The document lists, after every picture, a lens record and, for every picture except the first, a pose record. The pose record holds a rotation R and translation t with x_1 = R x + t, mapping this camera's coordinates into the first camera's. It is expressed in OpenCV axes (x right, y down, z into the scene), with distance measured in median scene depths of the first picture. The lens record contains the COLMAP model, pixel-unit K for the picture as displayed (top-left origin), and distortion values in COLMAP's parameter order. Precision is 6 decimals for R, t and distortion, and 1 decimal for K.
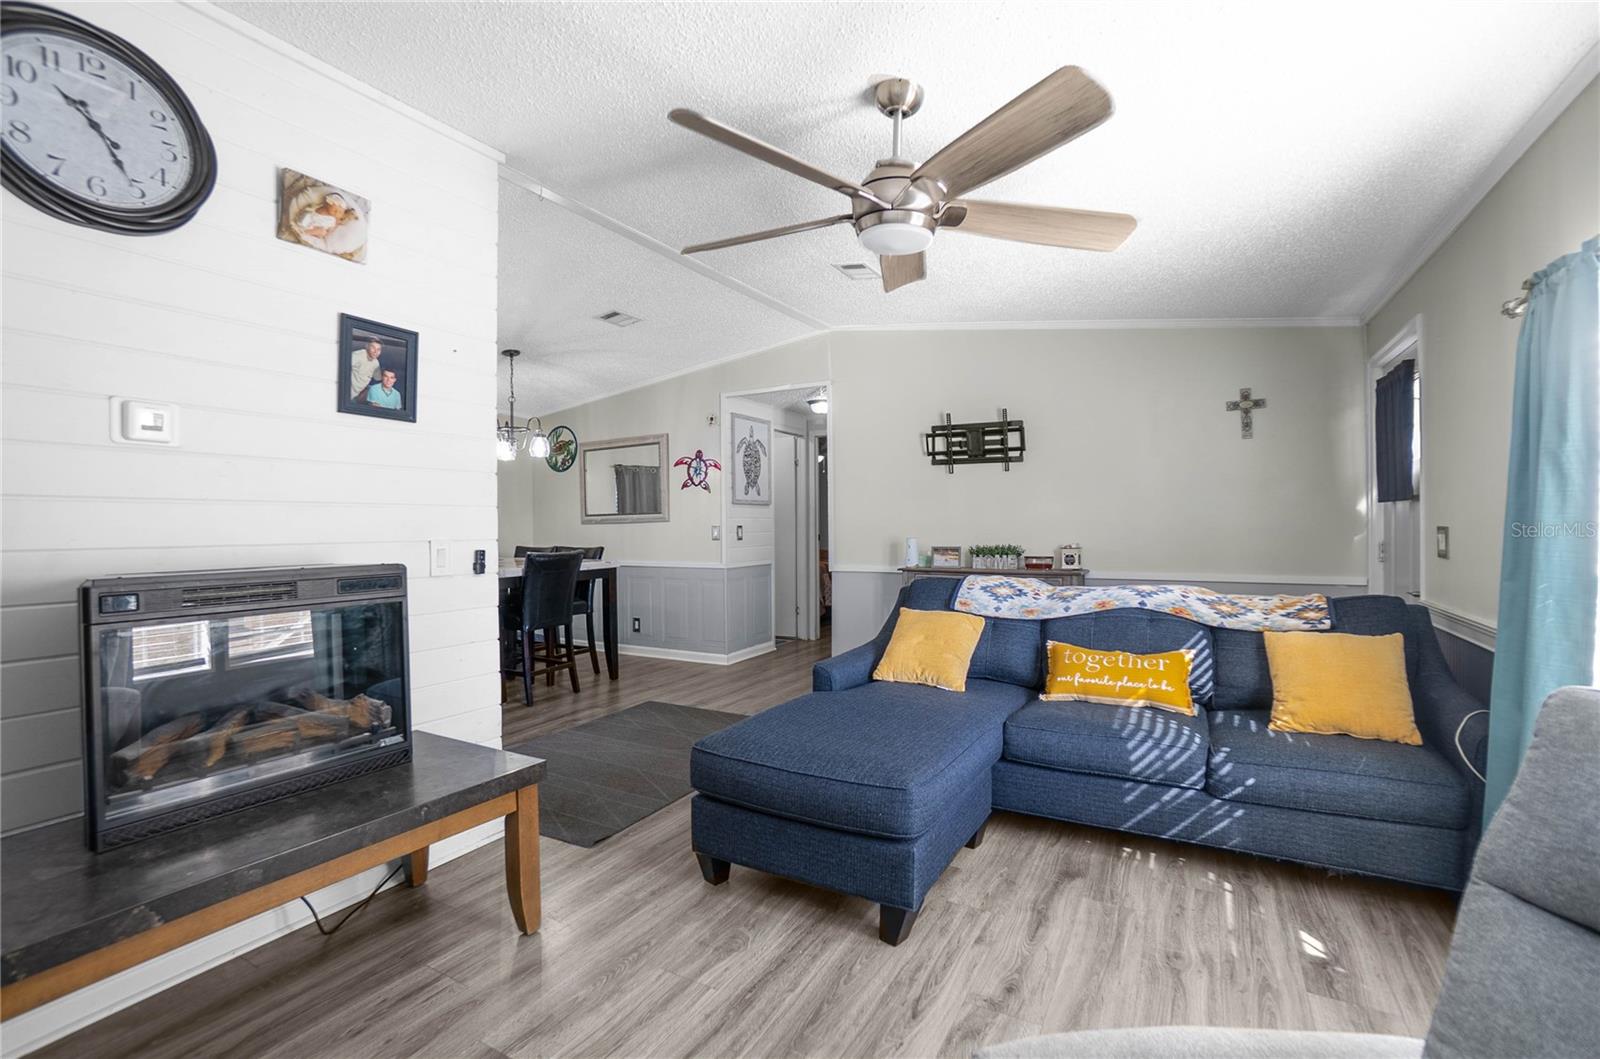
lens RADIAL K [[733.2, 0, 815.3], [0, 733.2, 524.2], [0, 0, 1]] dist [-0.036646, 0.010726]
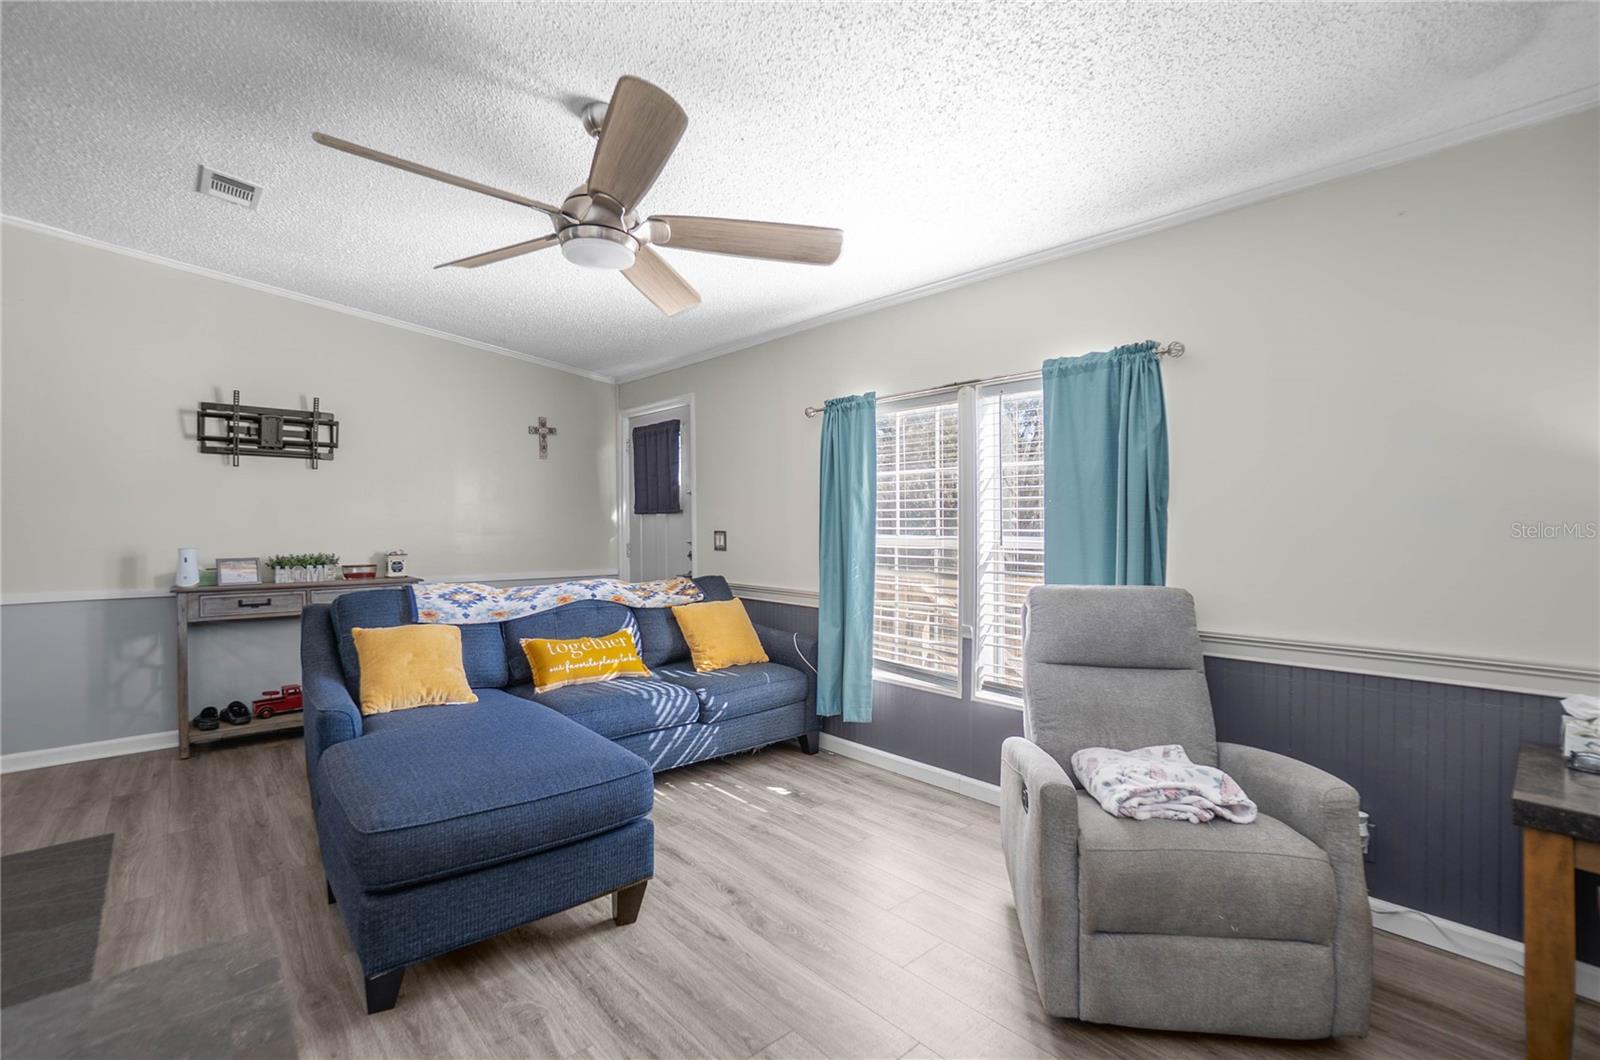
lens RADIAL K [[733.2, 0, 778.6], [0, 733.2, 523.0], [0, 0, 1]] dist [-0.036646, 0.010726]
pose [[0.341746, 0.009191, 0.939747, -0.589948], [0.002363, 0.999941, -0.010639, 0.003471], [-0.939789, 0.005857, 0.341704, 0.306289]]
